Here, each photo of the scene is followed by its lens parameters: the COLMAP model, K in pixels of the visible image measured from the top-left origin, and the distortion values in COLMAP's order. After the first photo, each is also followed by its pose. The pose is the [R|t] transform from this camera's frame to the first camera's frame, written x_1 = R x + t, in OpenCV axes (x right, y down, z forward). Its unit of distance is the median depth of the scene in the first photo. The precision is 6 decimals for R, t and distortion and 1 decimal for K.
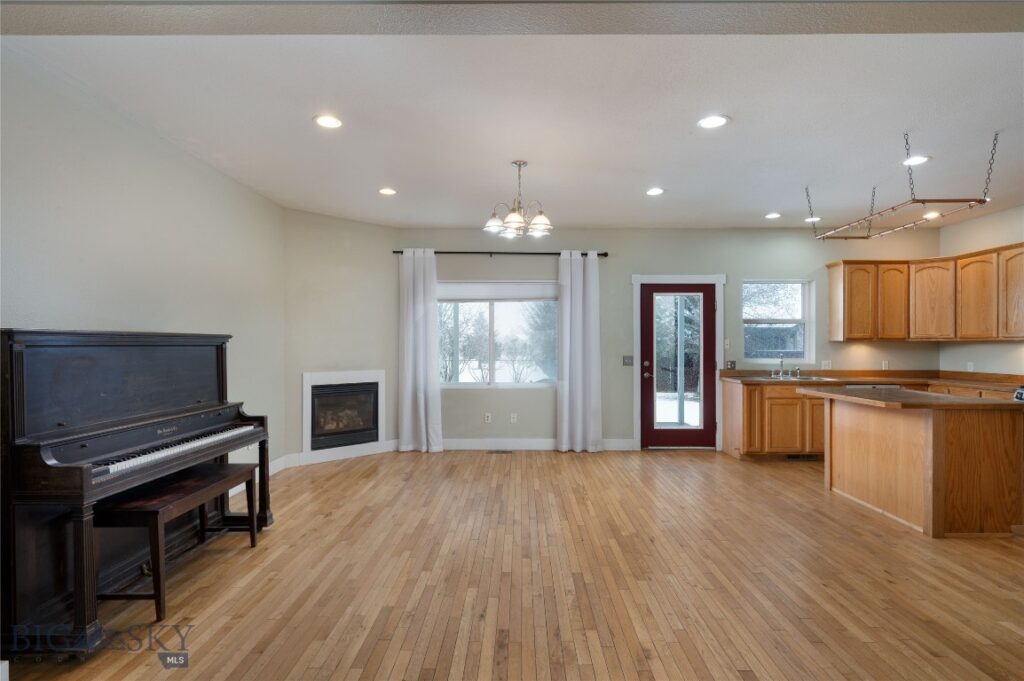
lens RADIAL K [[534.1, 0, 512.0], [0, 534.1, 340.5], [0, 0, 1]] dist [0.000502, -0.000380]
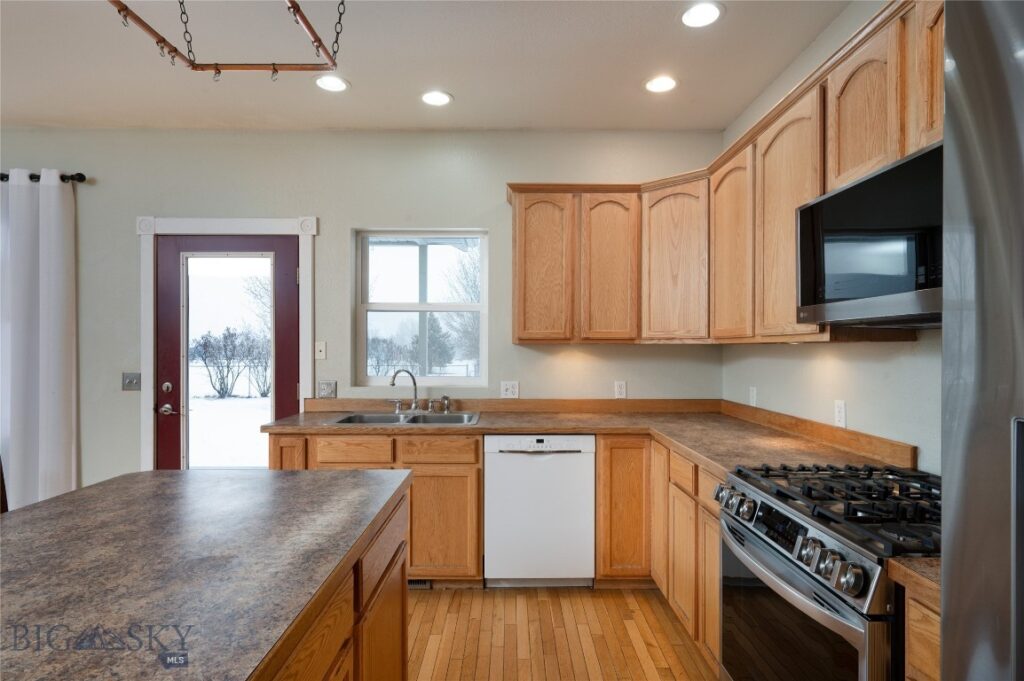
lens RADIAL K [[562.3, 0, 512.0], [0, 562.3, 340.5], [0, 0, 1]] dist [0.003023, 0.000138]
pose [[0.999964, -0.000643, 0.008518, 0.614053], [0.000628, 0.999998, 0.001780, -0.003576], [-0.008519, -0.001774, 0.999962, 0.466185]]
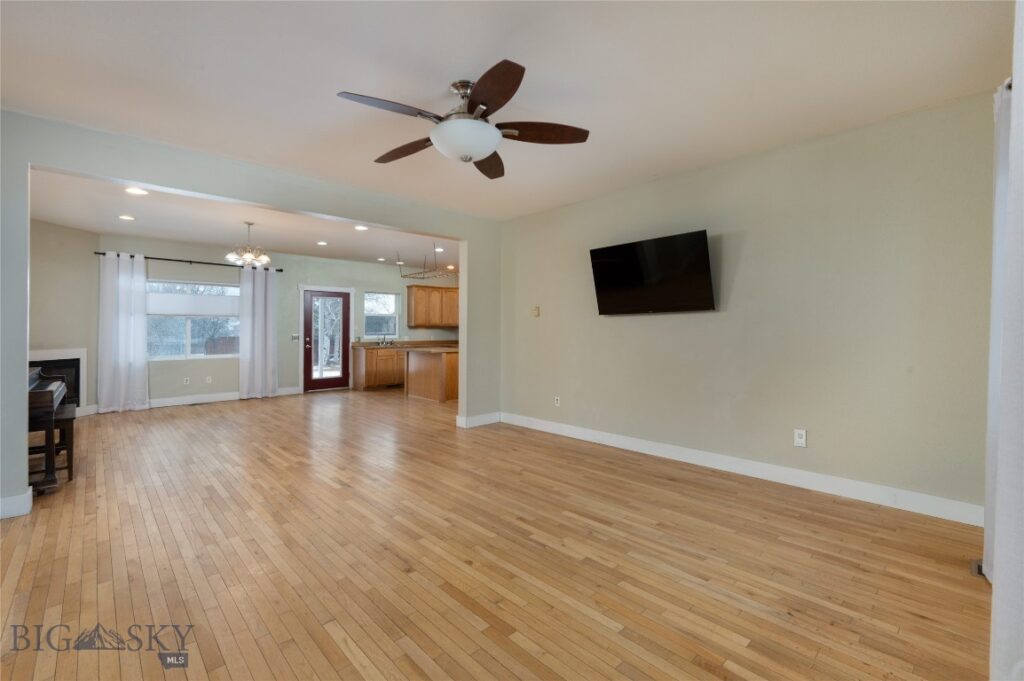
lens RADIAL K [[445.4, 0, 515.2], [0, 445.4, 324.7], [0, 0, 1]] dist [0.002331, 0.000180]
pose [[0.720208, 0.005795, 0.693734, -0.247005], [-0.004413, 0.999983, -0.003772, 0.000470], [-0.693744, -0.000345, 0.720221, -0.438080]]
